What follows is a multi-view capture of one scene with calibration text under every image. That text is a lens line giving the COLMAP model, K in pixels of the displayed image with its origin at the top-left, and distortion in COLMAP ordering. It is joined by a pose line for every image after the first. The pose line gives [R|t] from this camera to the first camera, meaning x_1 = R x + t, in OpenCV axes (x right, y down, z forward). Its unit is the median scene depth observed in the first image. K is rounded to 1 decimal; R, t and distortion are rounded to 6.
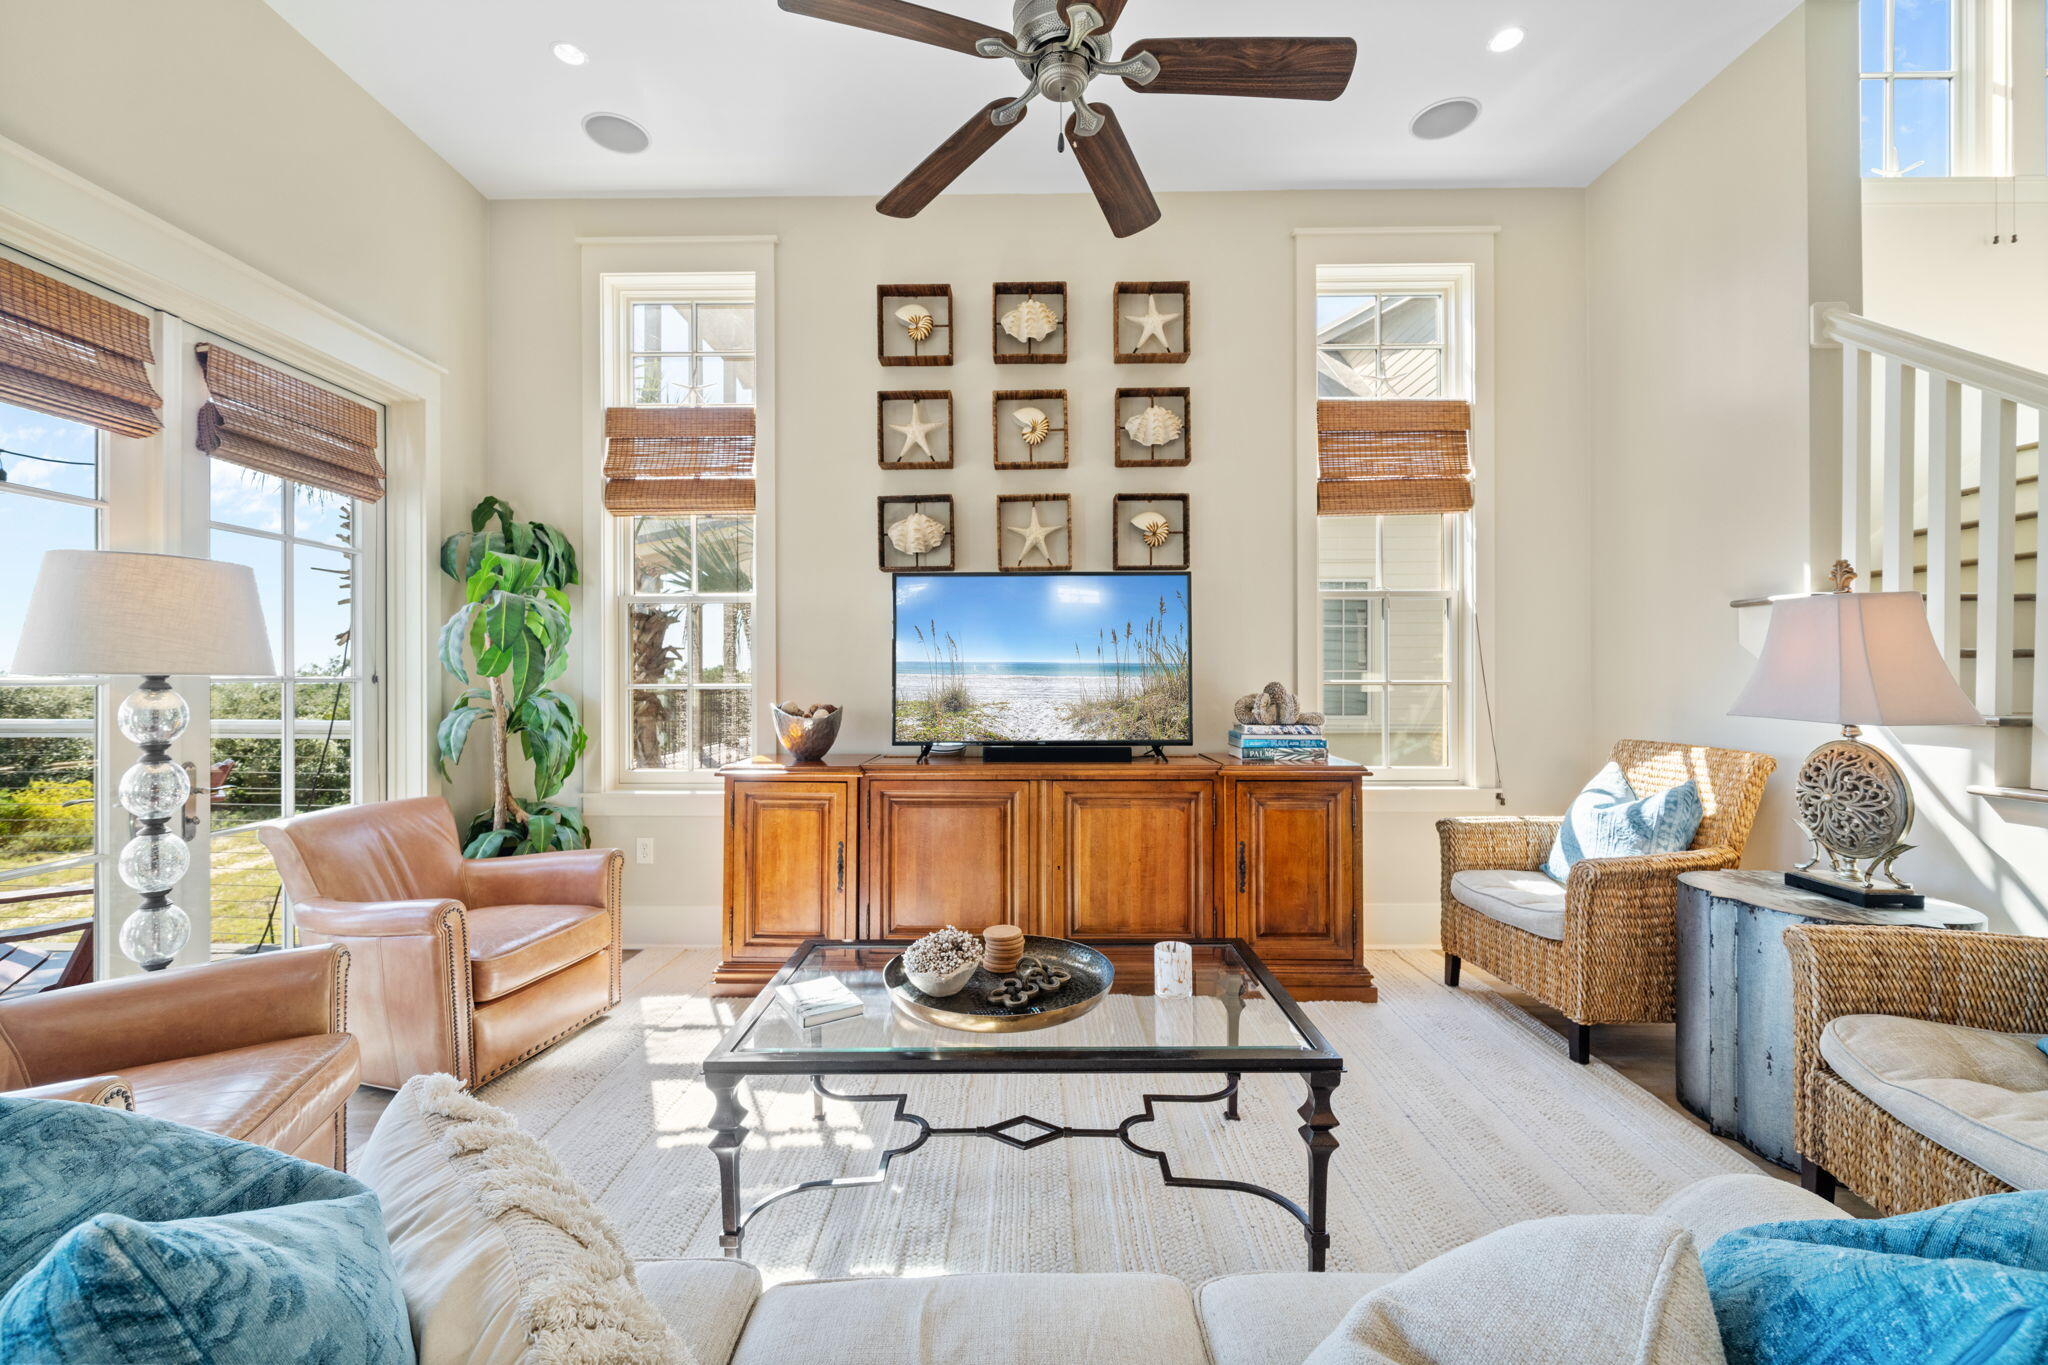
lens RADIAL K [[823.6, 0, 1013.5], [0, 823.6, 673.9], [0, 0, 1]] dist [-0.000657, 0.000478]
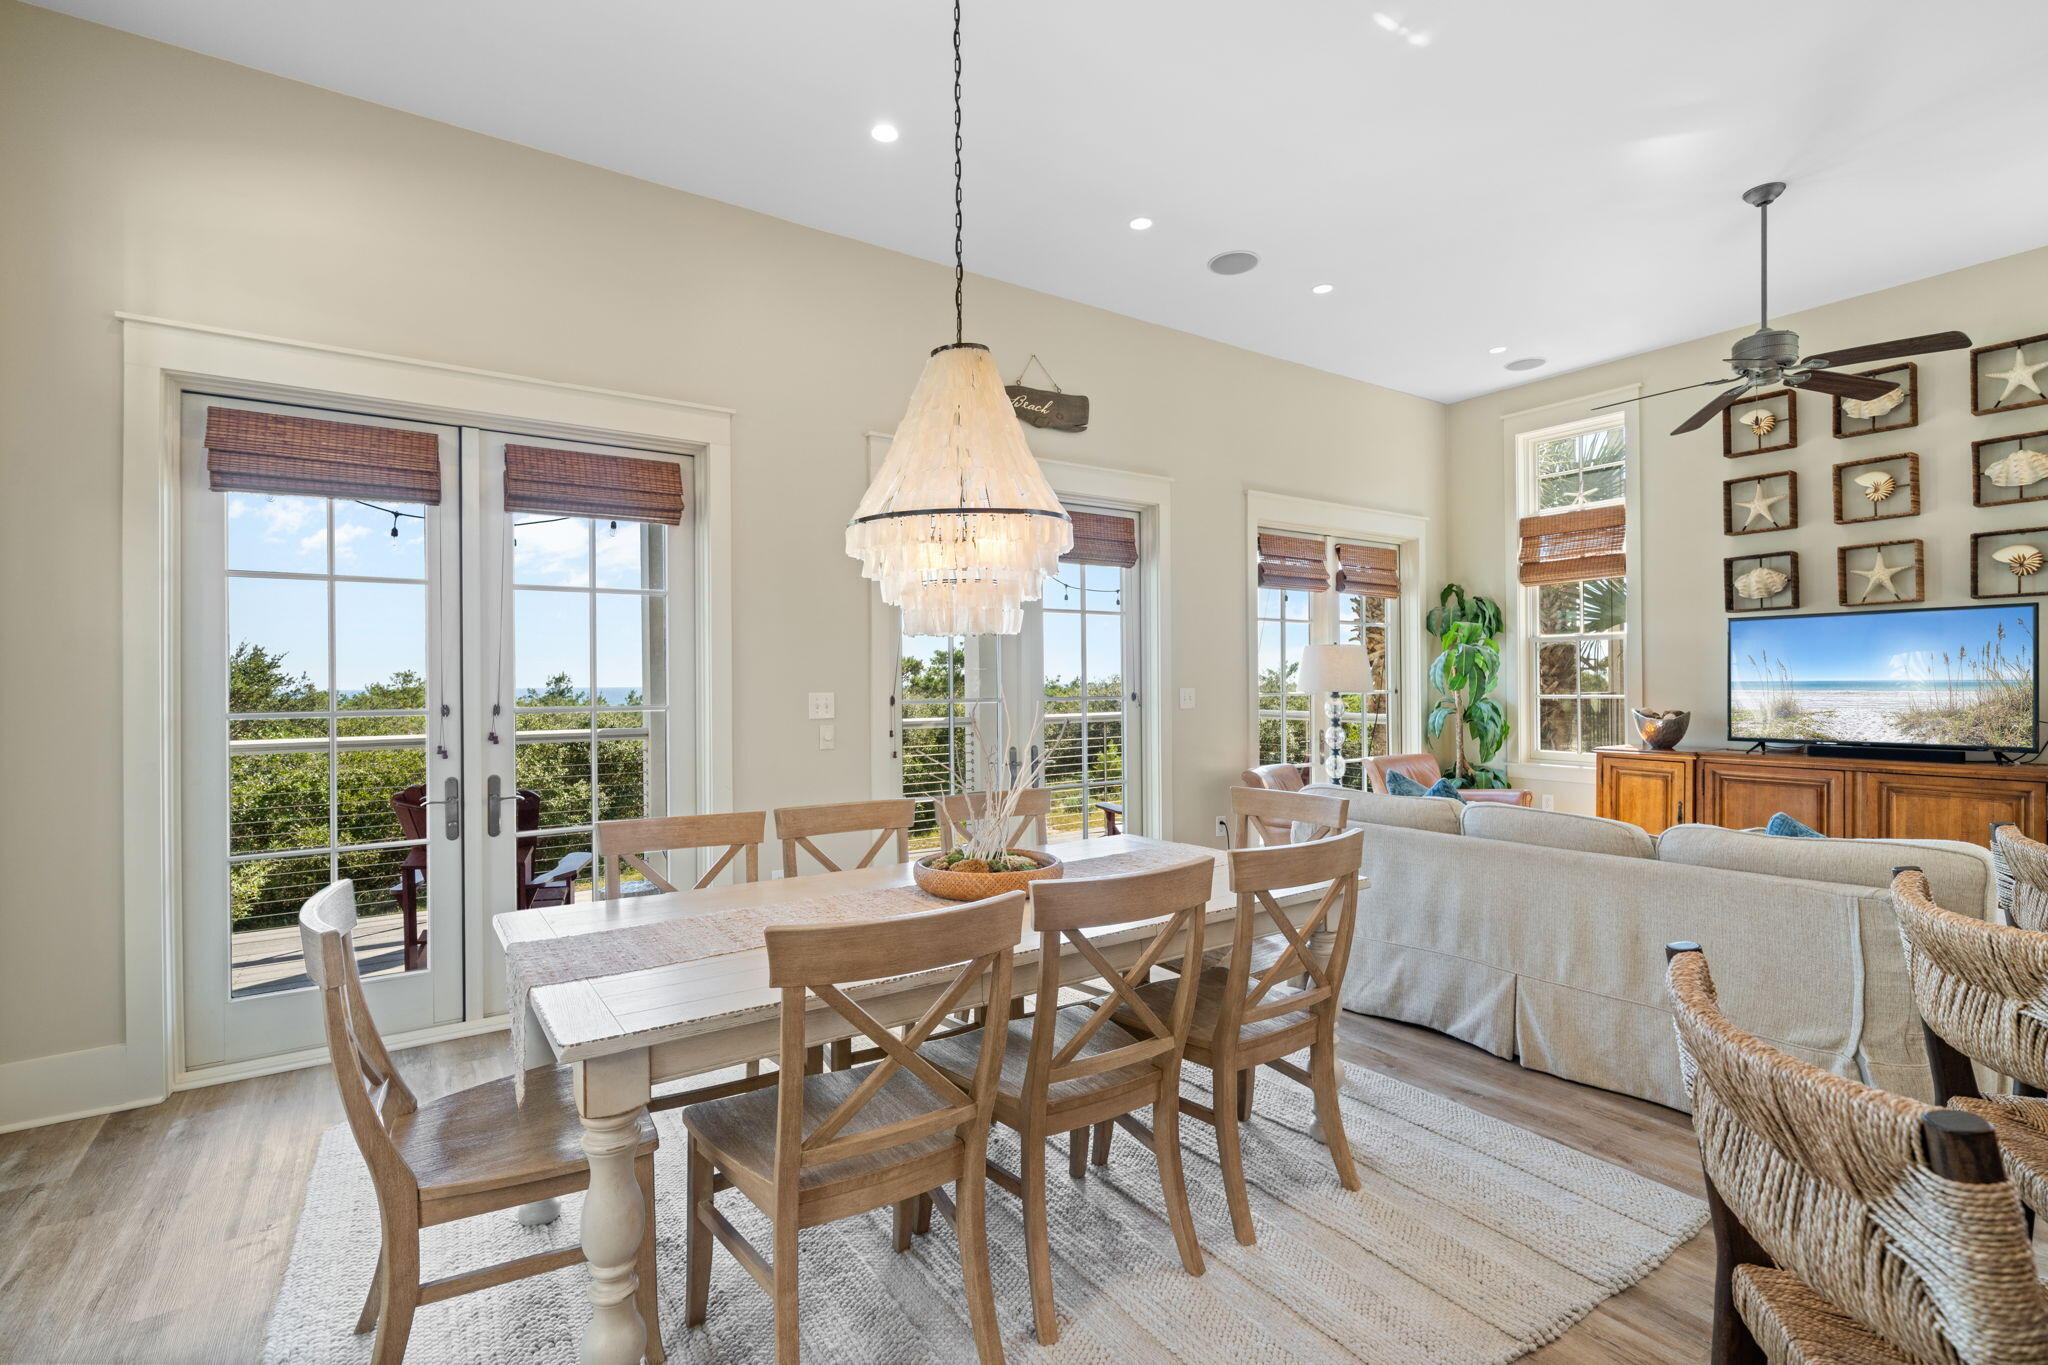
lens RADIAL K [[974.3, 0, 1015.8], [0, 974.3, 675.7], [0, 0, 1]] dist [0.022999, -0.000985]
pose [[0.587224, -0.005993, -0.809402, 0.503961], [0.008030, 0.999967, -0.001578, -0.031400], [0.809384, -0.005573, 0.587253, -0.978423]]
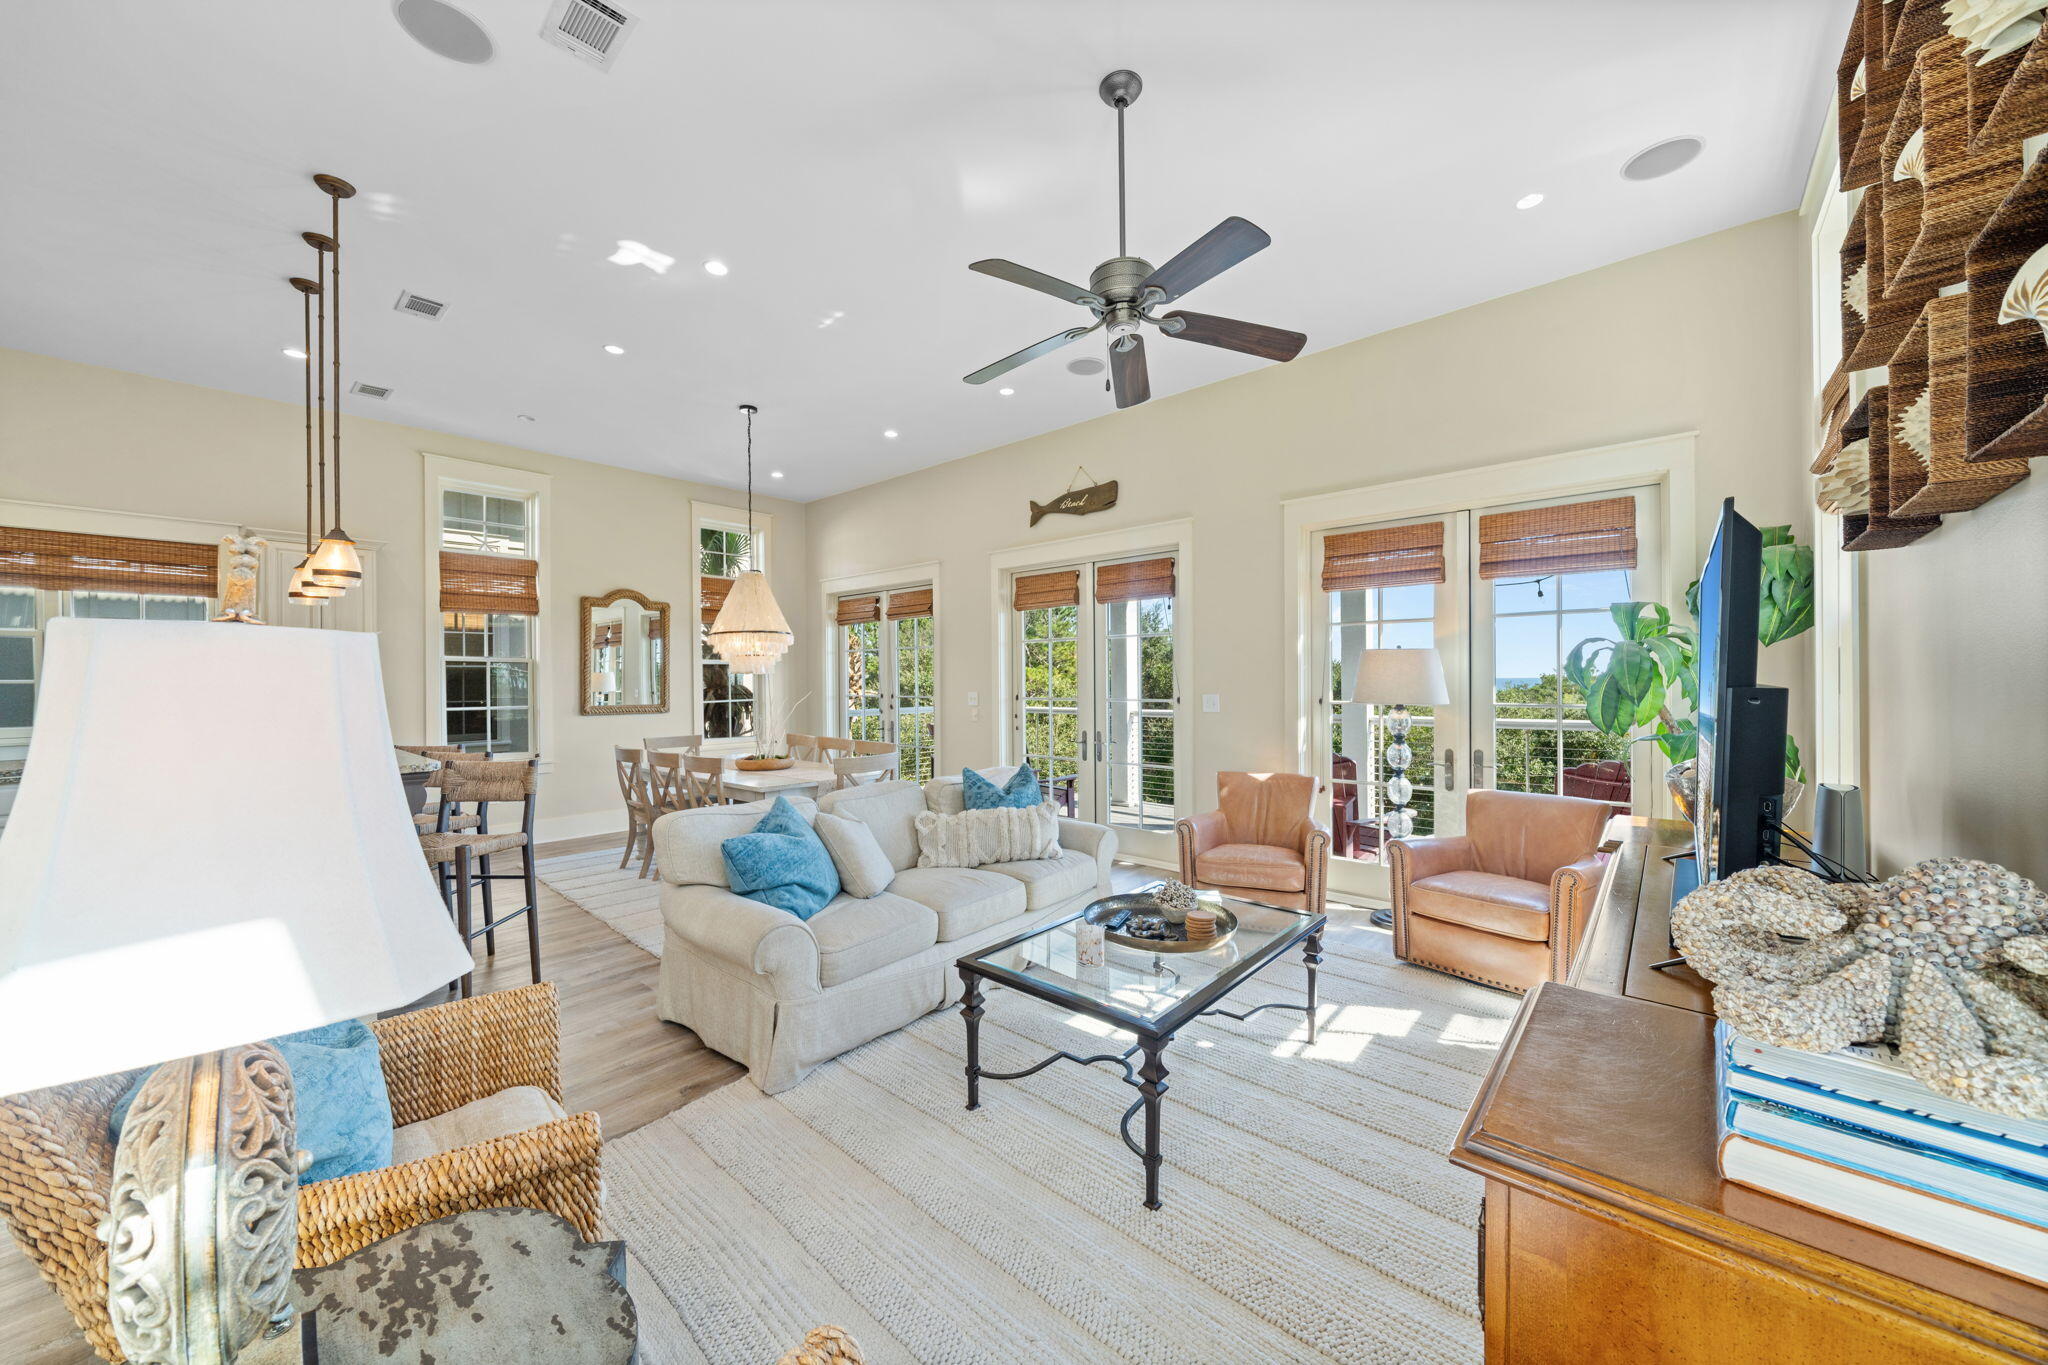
lens RADIAL K [[729.9, 0, 1014.2], [0, 729.9, 680.9], [0, 0, 1]] dist [-0.012990, -0.000272]
pose [[-0.655598, 0.008032, -0.755067, 0.671394], [0.010719, 0.999942, 0.001330, -0.044104], [0.755034, -0.007221, -0.655646, 0.964128]]
